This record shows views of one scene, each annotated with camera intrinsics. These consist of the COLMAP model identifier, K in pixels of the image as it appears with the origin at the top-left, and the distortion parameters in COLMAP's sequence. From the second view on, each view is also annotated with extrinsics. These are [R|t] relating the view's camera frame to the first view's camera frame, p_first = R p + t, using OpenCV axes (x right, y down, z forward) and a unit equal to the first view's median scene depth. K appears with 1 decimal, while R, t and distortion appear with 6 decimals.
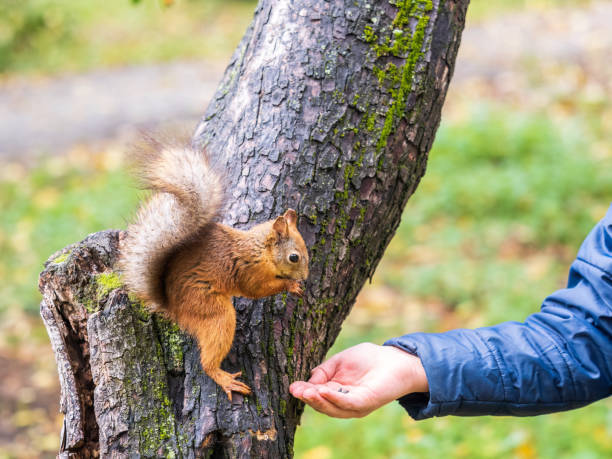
lens RADIAL K [[2746.8, 0, 306.0], [0, 2746.8, 229.5], [0, 0, 1]] dist [-0.016472, -4.699469]
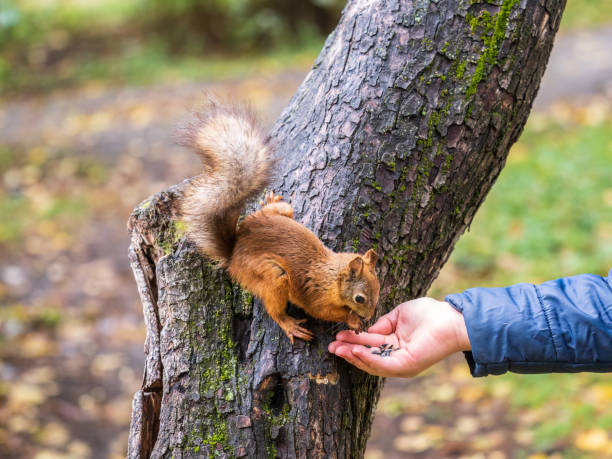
lens RADIAL K [[2746.8, 0, 306.0], [0, 2746.8, 229.5], [0, 0, 1]] dist [-0.016472, -4.699469]
pose [[0.975711, 0.010856, -0.218794, 0.191314], [-0.007394, 0.999834, 0.016636, 0.002946], [0.218939, -0.014614, 0.975629, 0.011871]]
